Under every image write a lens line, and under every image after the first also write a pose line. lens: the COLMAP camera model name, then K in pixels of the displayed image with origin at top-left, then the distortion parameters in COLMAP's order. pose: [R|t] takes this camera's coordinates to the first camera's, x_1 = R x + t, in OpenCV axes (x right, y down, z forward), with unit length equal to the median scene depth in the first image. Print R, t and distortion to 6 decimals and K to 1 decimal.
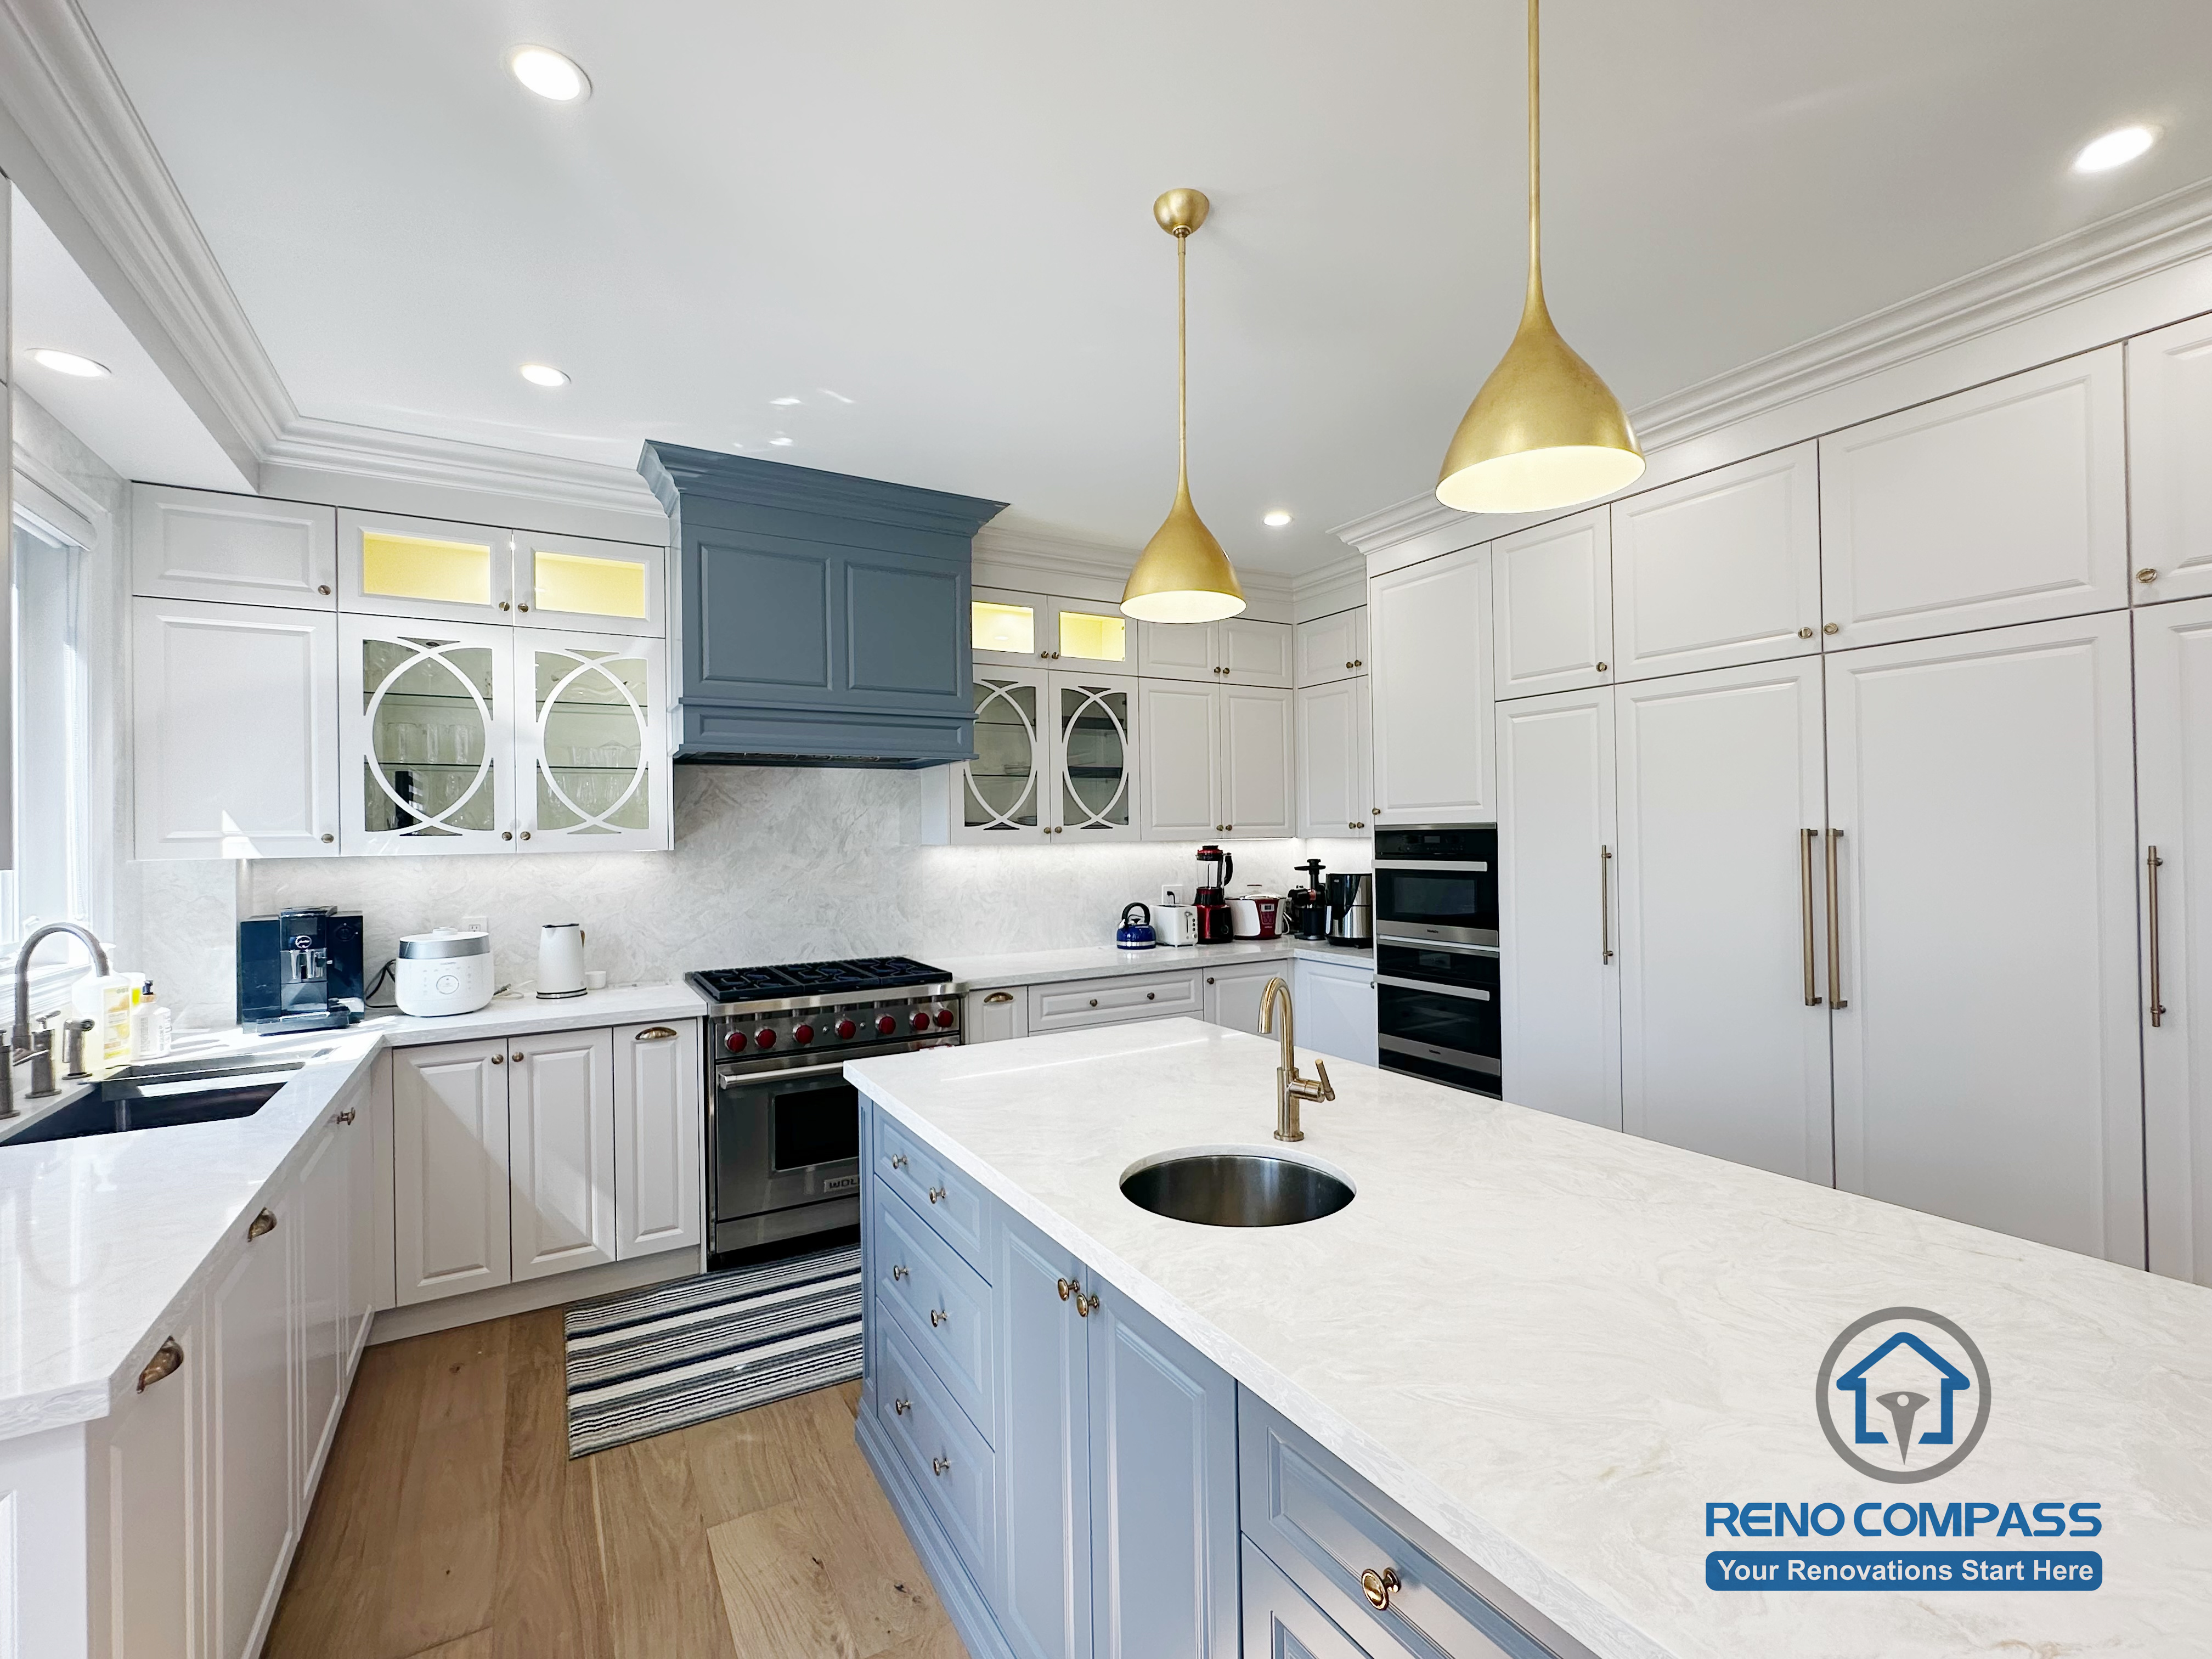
lens RADIAL K [[974.7, 0, 1103.9], [0, 974.7, 833.2], [0, 0, 1]] dist [-0.004013, 0.000372]
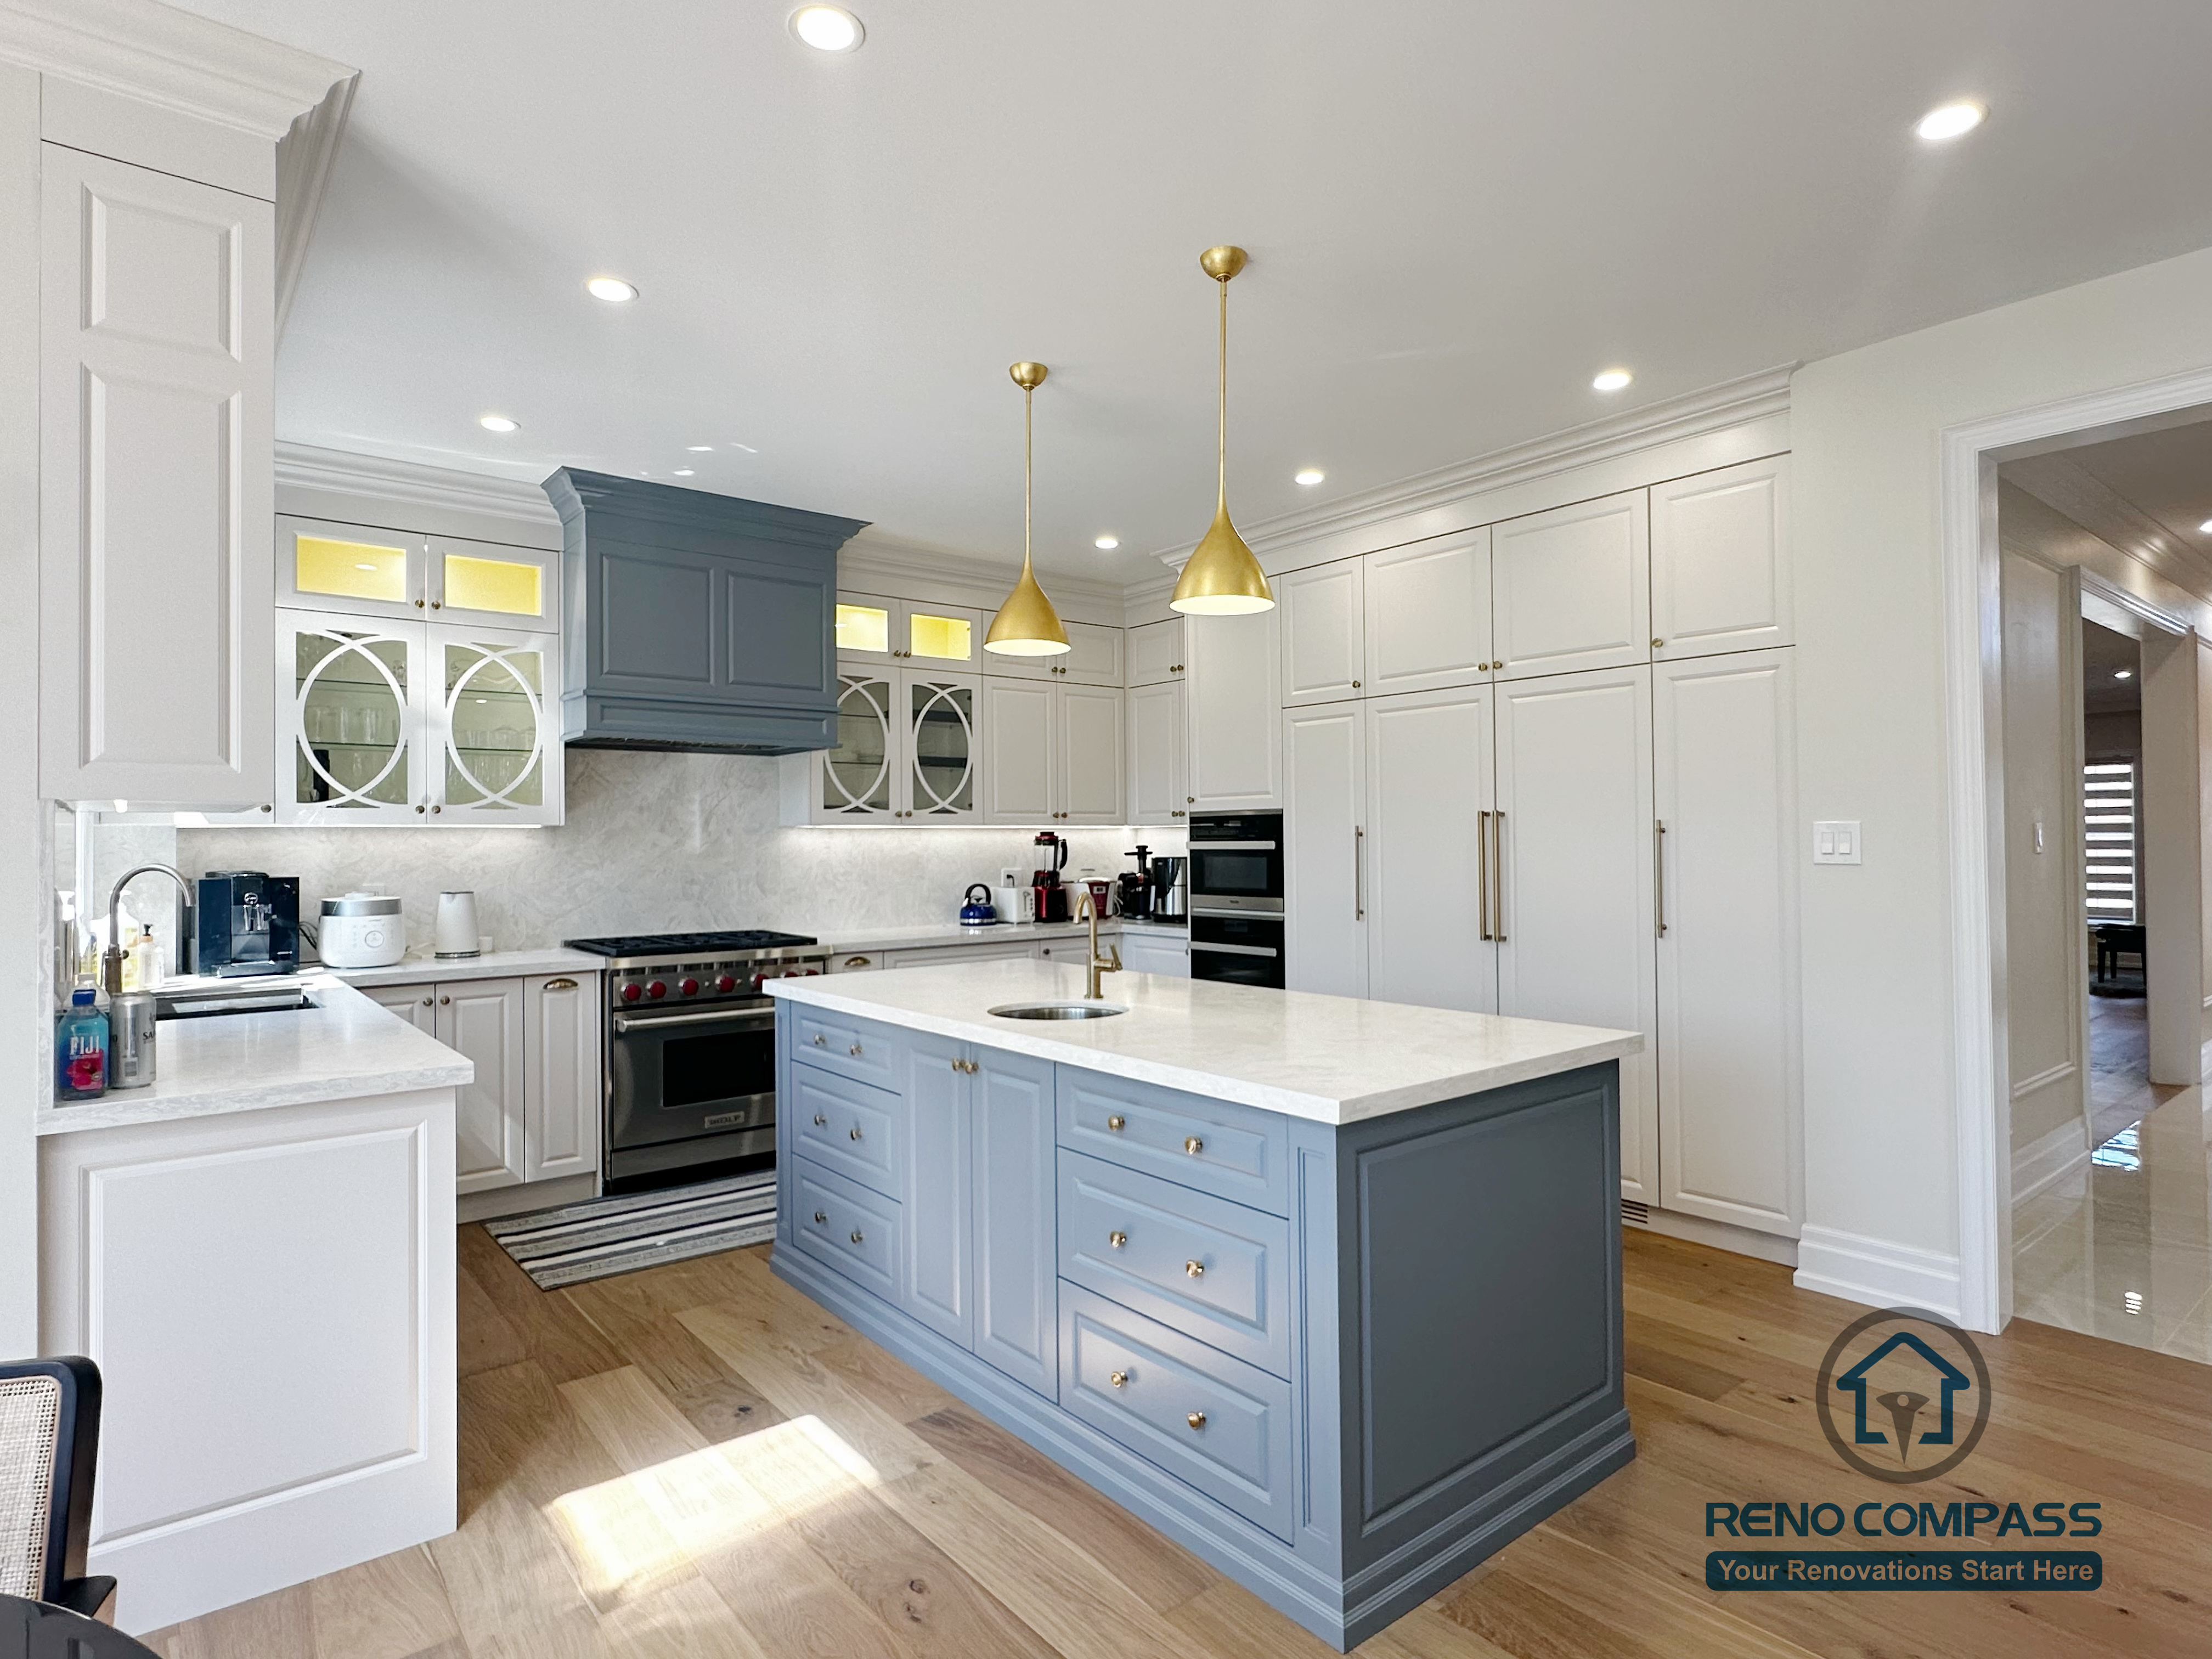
lens RADIAL K [[1195.0, 0, 1099.7], [0, 1195.0, 833.6], [0, 0, 1]] dist [-0.005222, 0.000193]
pose [[0.988643, 0.007655, 0.150086, -0.040674], [-0.006768, 0.999957, -0.006417, 0.029503], [-0.150129, 0.005328, 0.988652, -0.405262]]
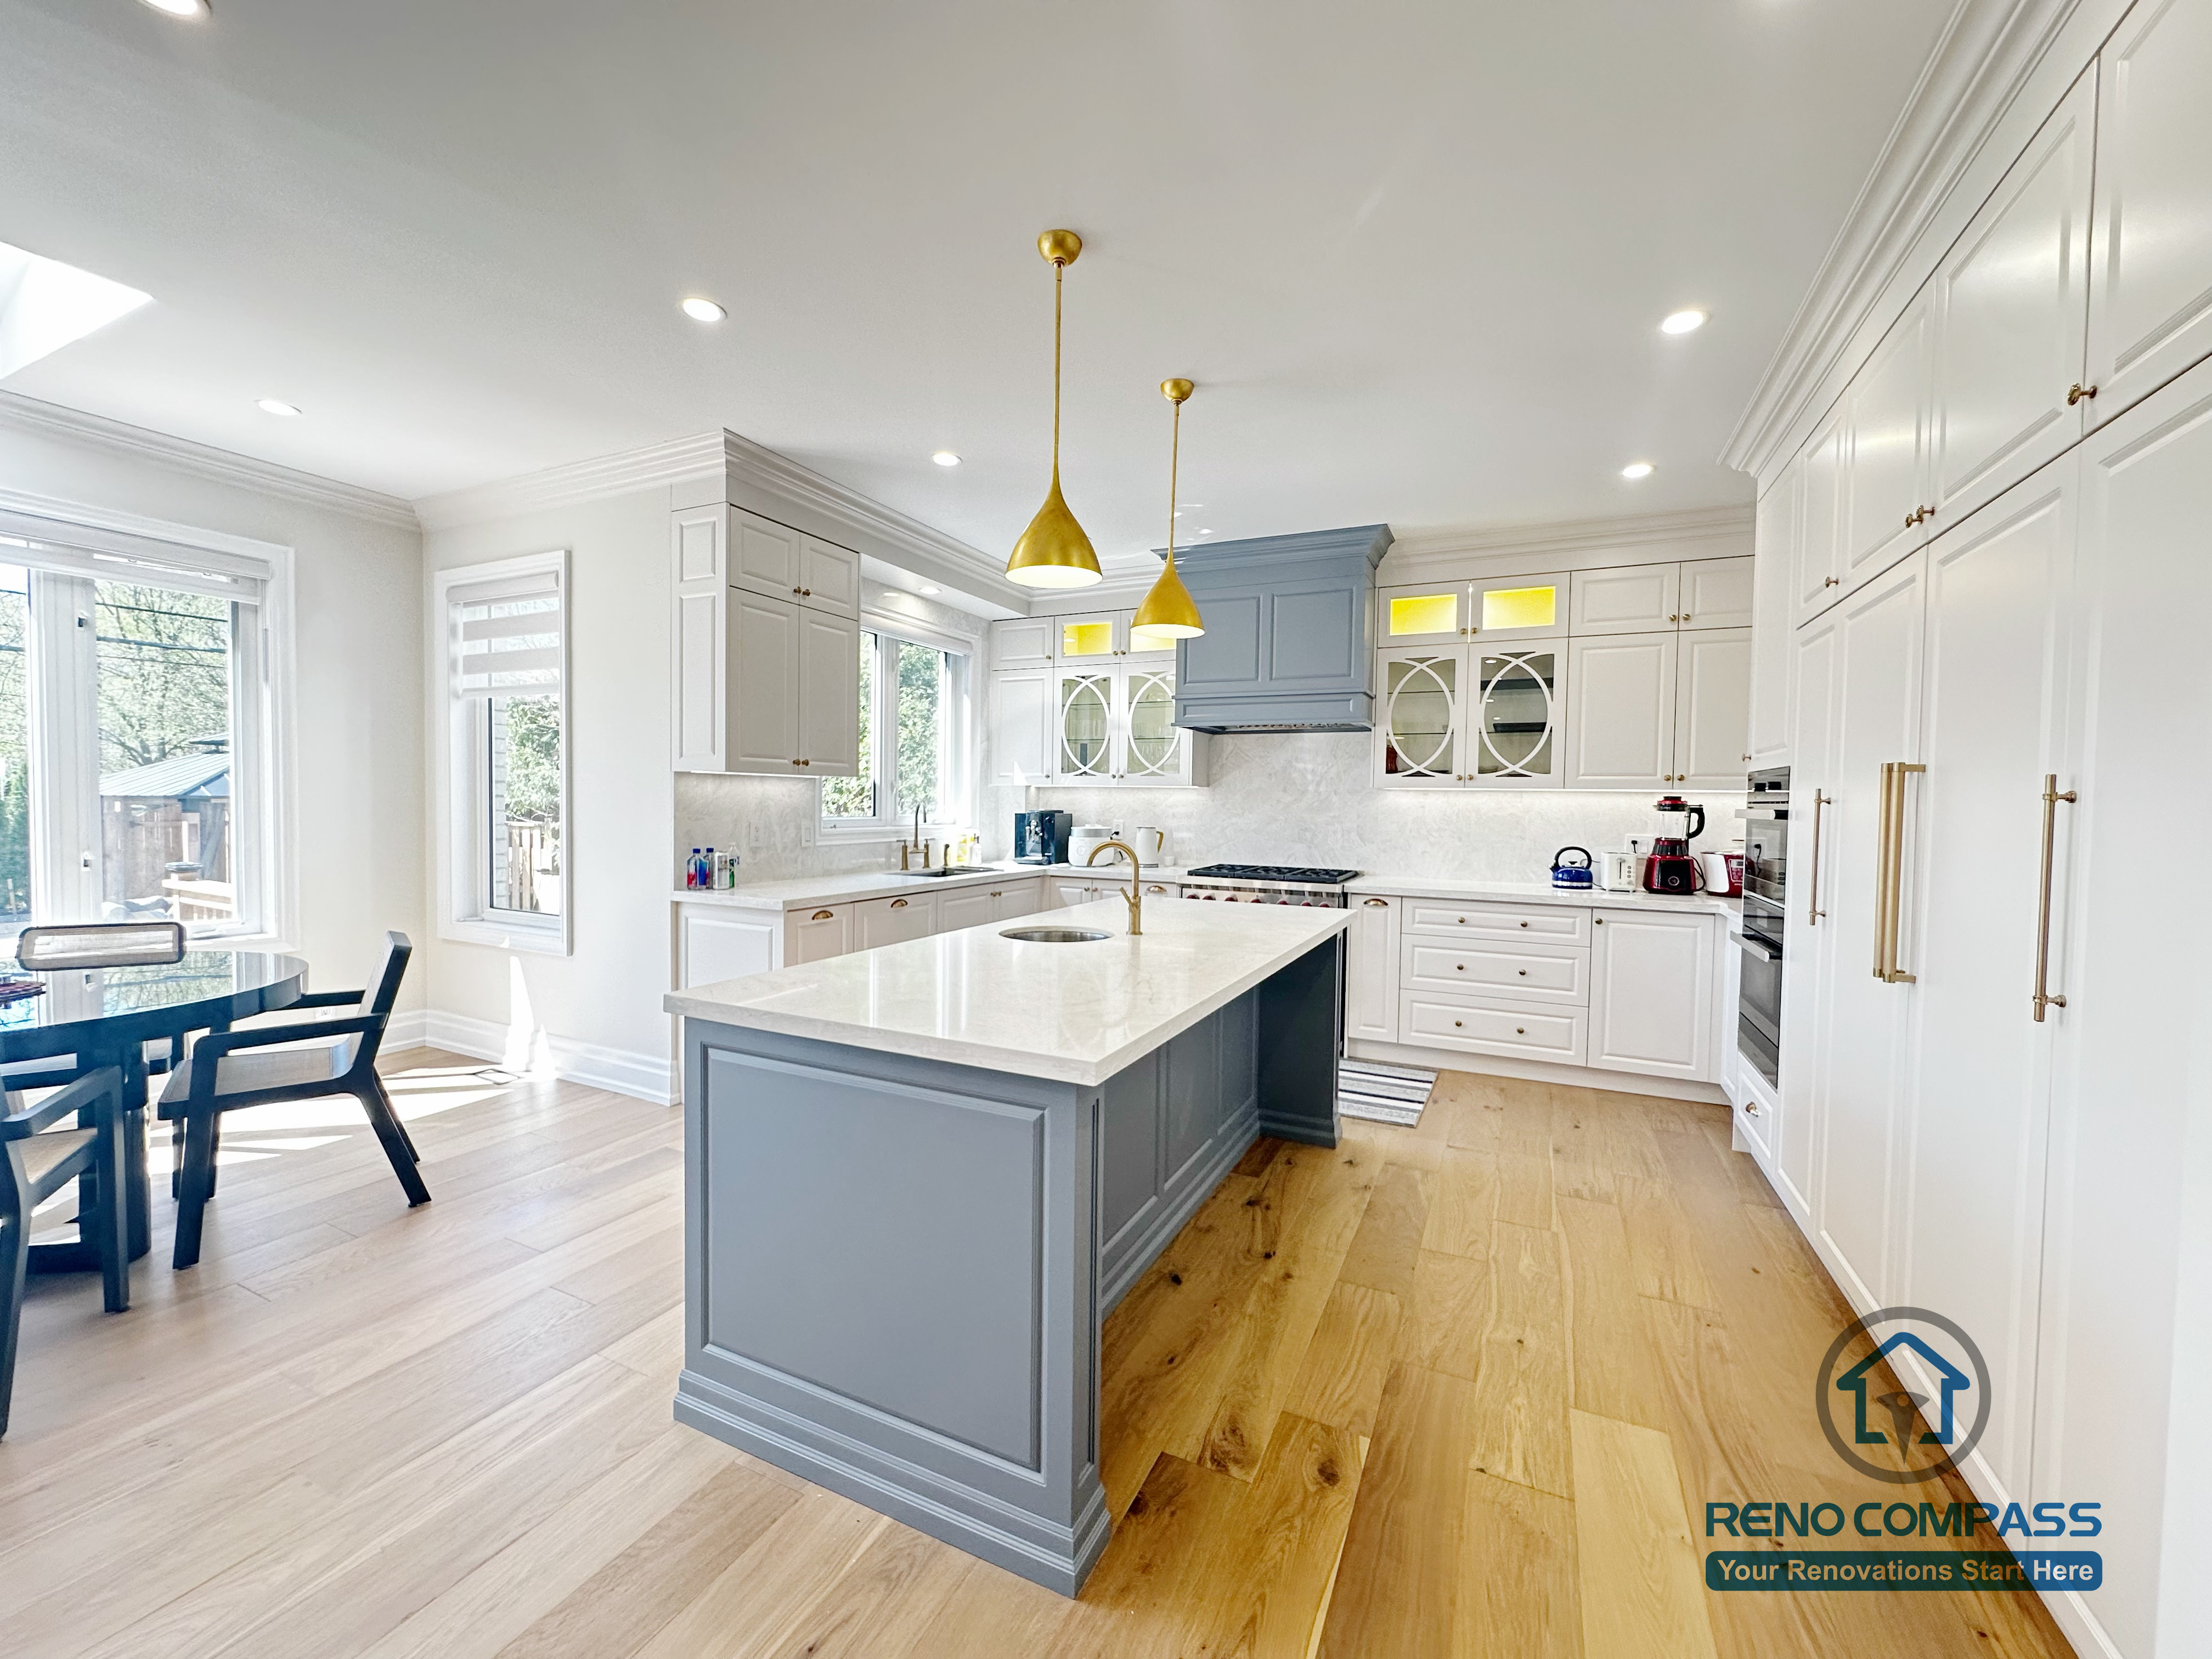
lens RADIAL K [[882.3, 0, 1104.5], [0, 882.3, 833.0], [0, 0, 1]] dist [-0.003493, 0.000133]
pose [[0.559180, 0.054863, -0.827229, 0.683995], [-0.022203, 0.998441, 0.051209, 0.021625], [0.828749, -0.010268, 0.559527, 0.025861]]
